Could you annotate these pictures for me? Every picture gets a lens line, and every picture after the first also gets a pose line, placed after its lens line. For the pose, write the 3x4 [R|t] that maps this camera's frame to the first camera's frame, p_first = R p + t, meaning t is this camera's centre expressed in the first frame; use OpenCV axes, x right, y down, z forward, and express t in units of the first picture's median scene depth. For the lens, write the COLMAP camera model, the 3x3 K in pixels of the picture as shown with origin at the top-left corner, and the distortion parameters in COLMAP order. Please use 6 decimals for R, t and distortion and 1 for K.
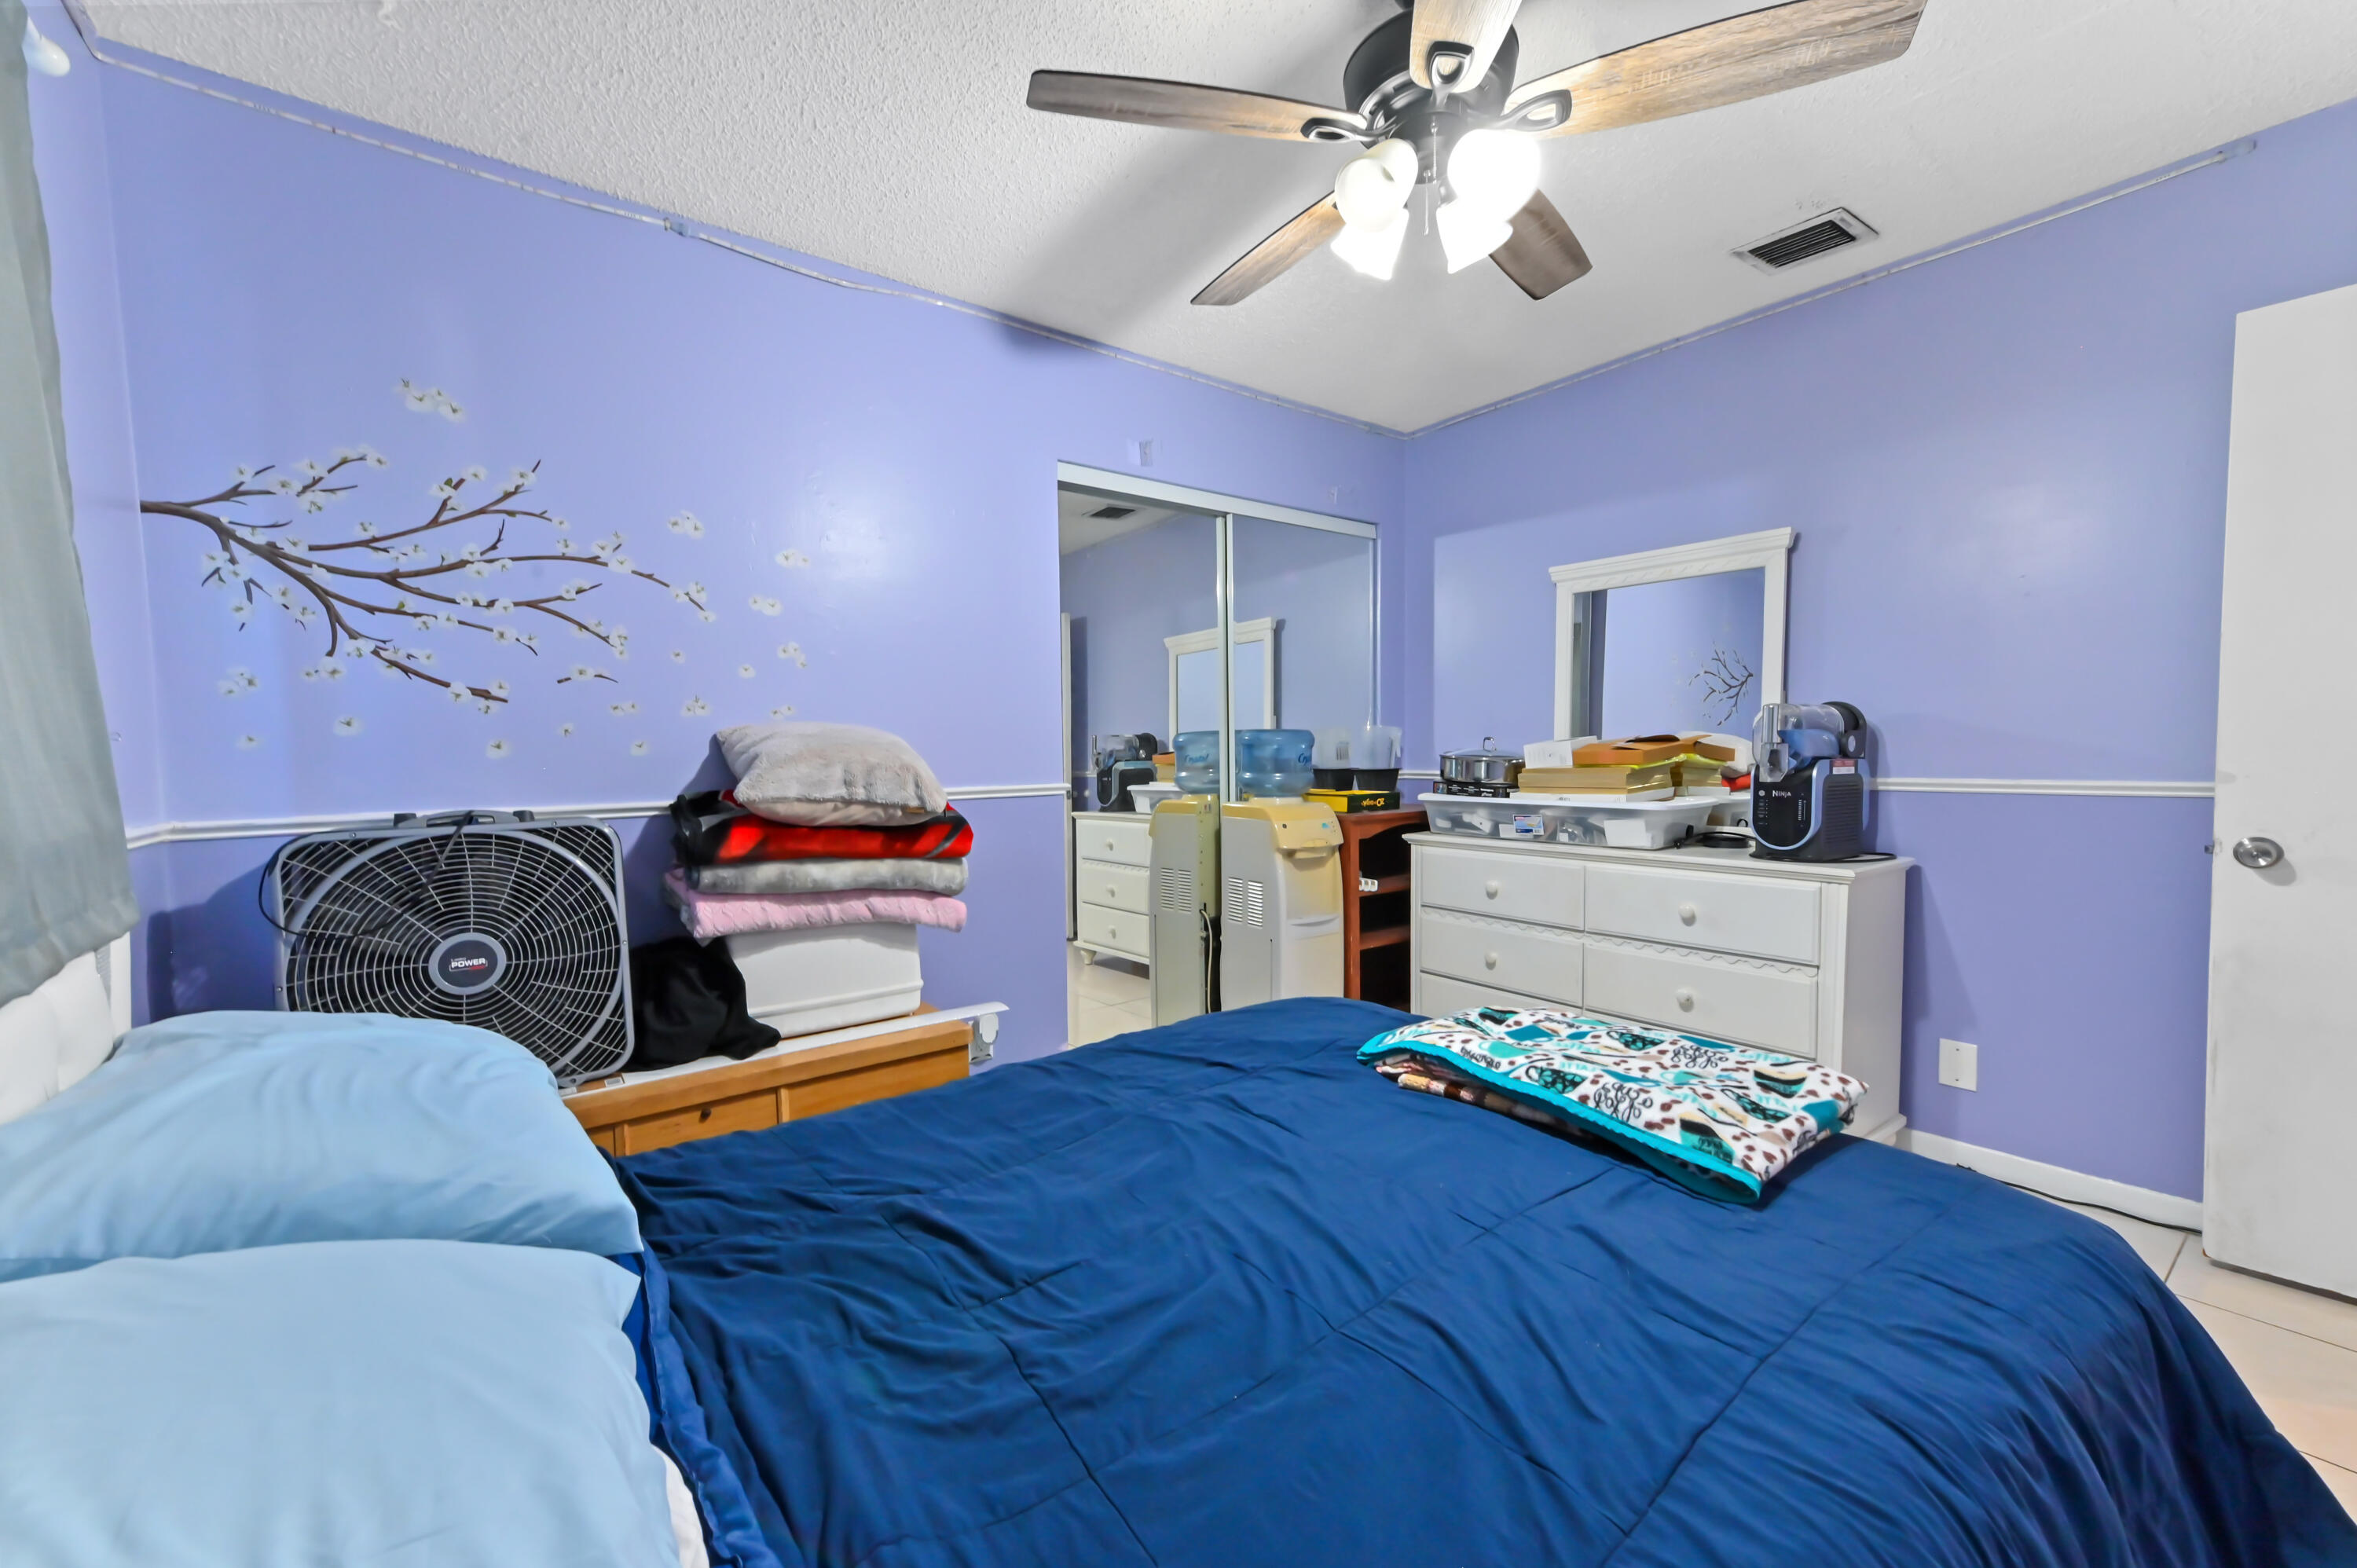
lens RADIAL K [[941.3, 0, 1185.5], [0, 941.3, 791.3], [0, 0, 1]] dist [0.001106, 0.000132]
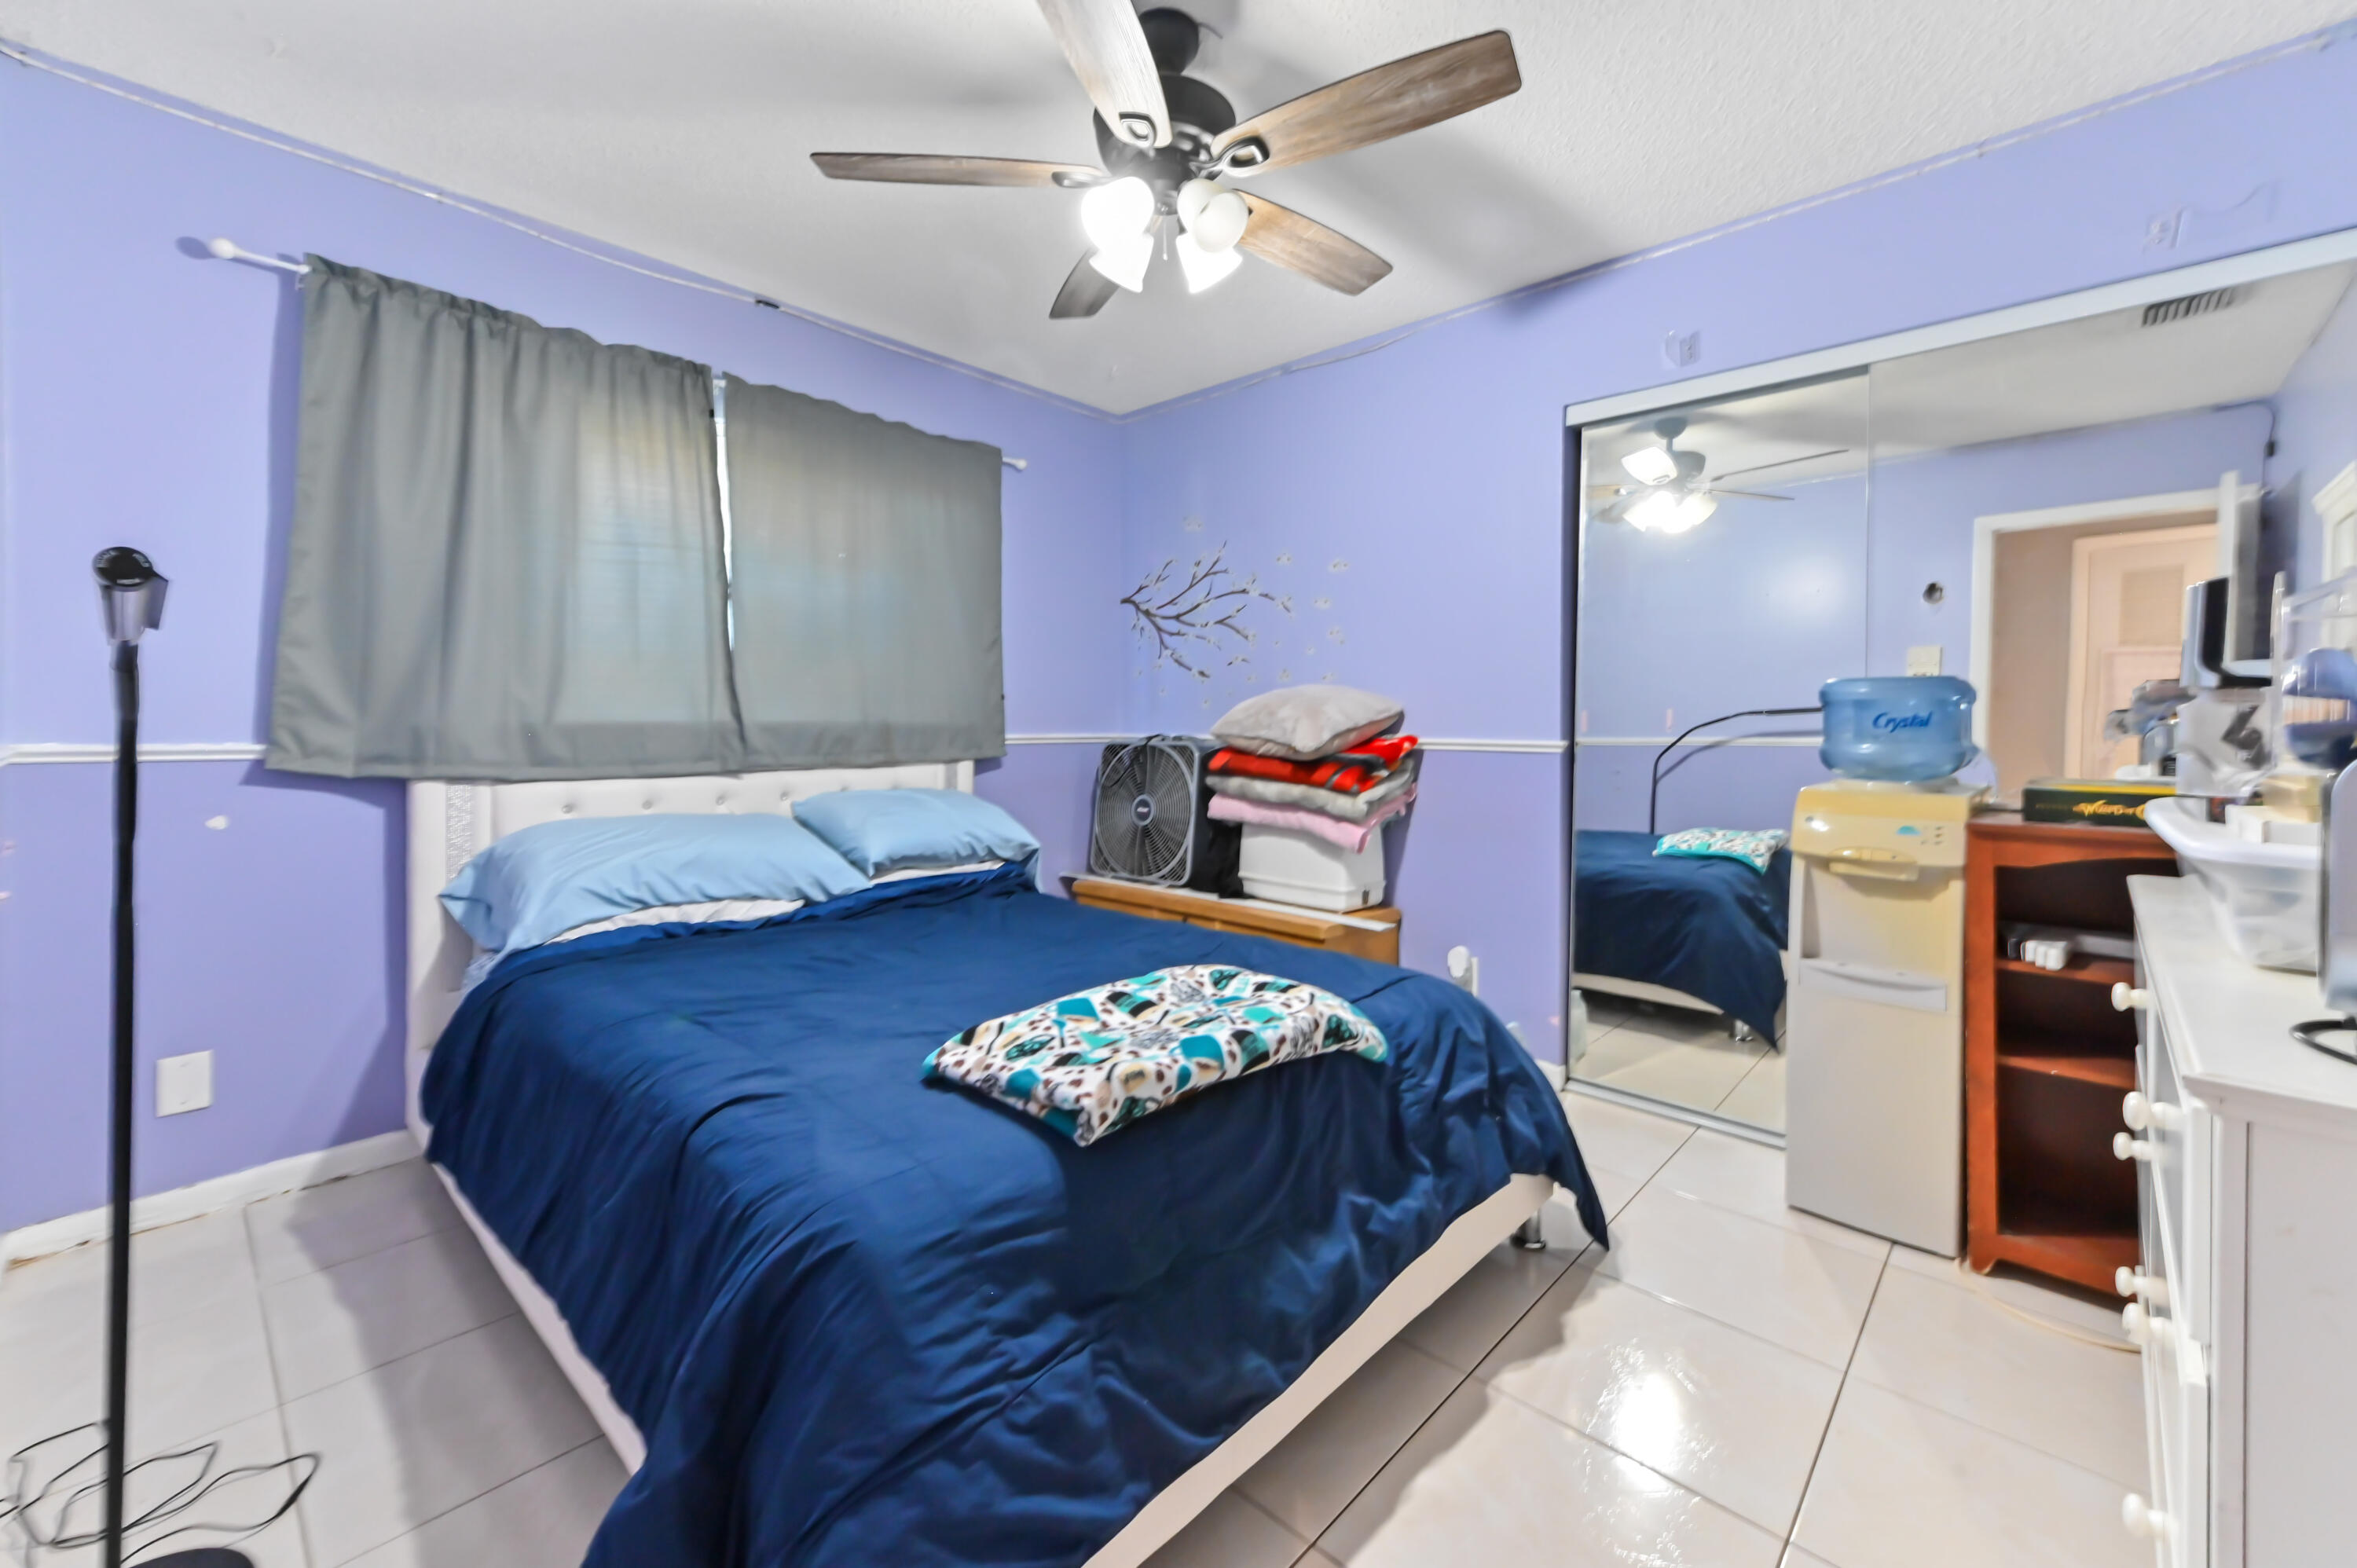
lens RADIAL K [[951.2, 0, 1179.0], [0, 951.2, 727.3], [0, 0, 1]] dist [0.000057, 0.000023]
pose [[0.150882, 0.016007, -0.988422, 1.092407], [-0.062076, 0.998049, 0.006687, -0.008413], [0.986601, 0.060348, 0.151581, 0.678833]]
